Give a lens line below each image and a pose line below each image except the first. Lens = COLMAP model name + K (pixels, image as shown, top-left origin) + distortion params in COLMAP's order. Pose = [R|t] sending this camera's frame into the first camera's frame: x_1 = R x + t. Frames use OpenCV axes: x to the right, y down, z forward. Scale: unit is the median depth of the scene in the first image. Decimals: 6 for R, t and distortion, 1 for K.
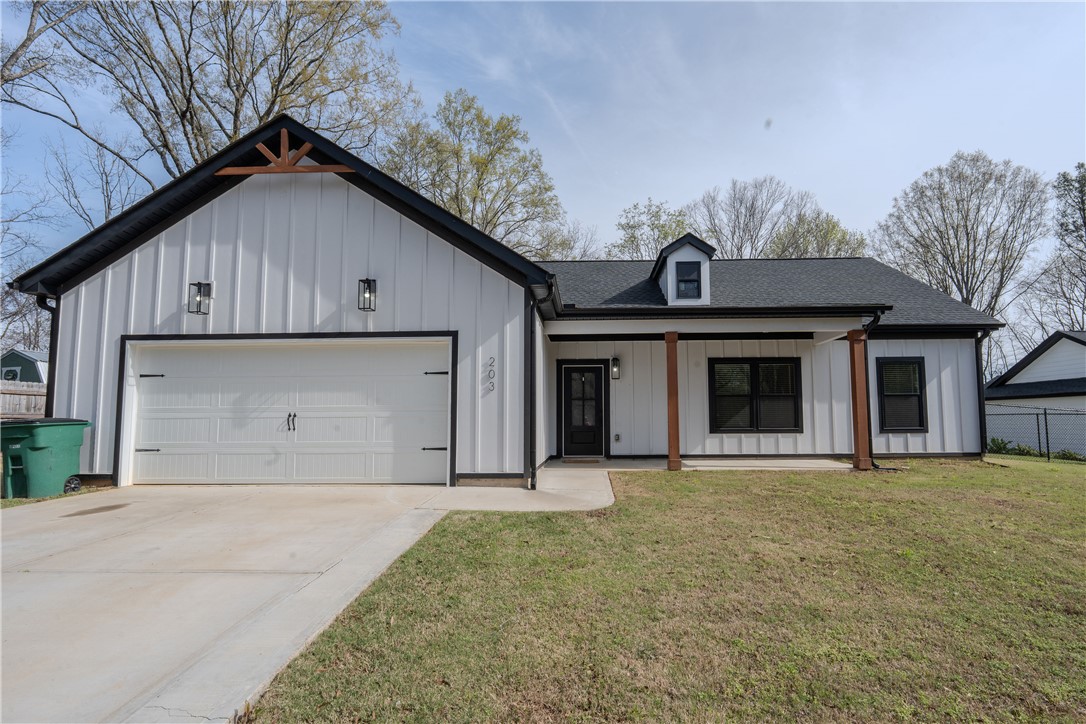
lens RADIAL K [[518.4, 0, 546.6], [0, 518.4, 381.2], [0, 0, 1]] dist [-0.005613, -0.000481]
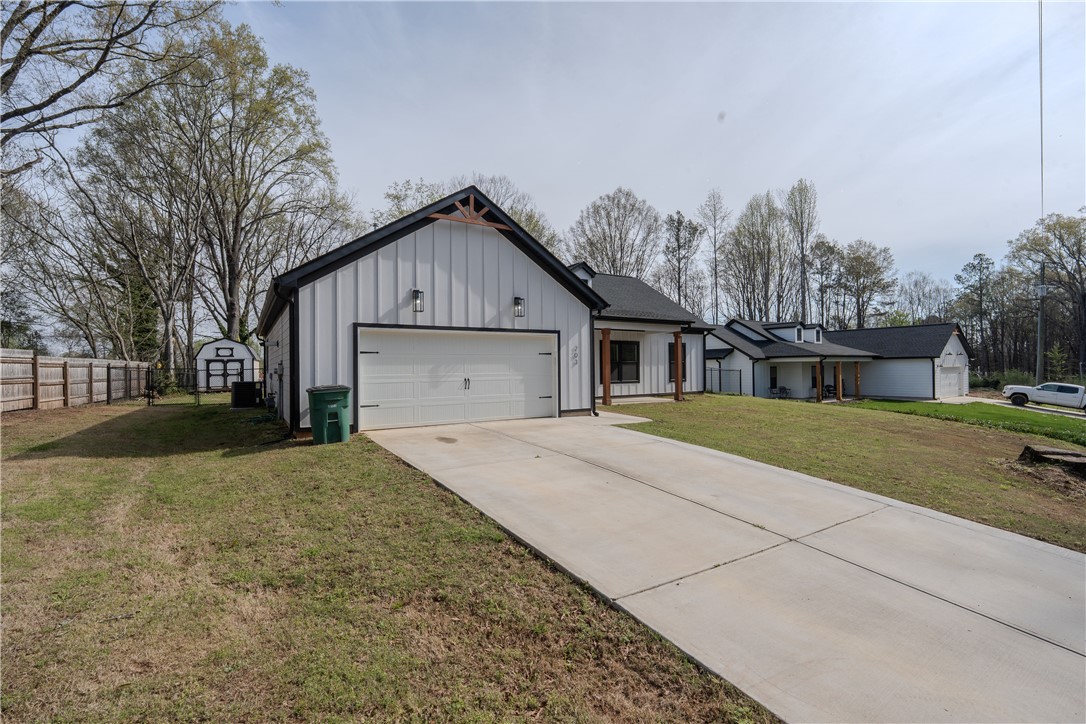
lens RADIAL K [[480.3, 0, 542.2], [0, 480.3, 362.5], [0, 0, 1]] dist [-0.014883, 0.004047]
pose [[0.833769, 0.003432, 0.552103, -1.097974], [-0.036953, 0.998085, 0.049602, -0.065227], [-0.550875, -0.061758, 0.832299, -0.330467]]
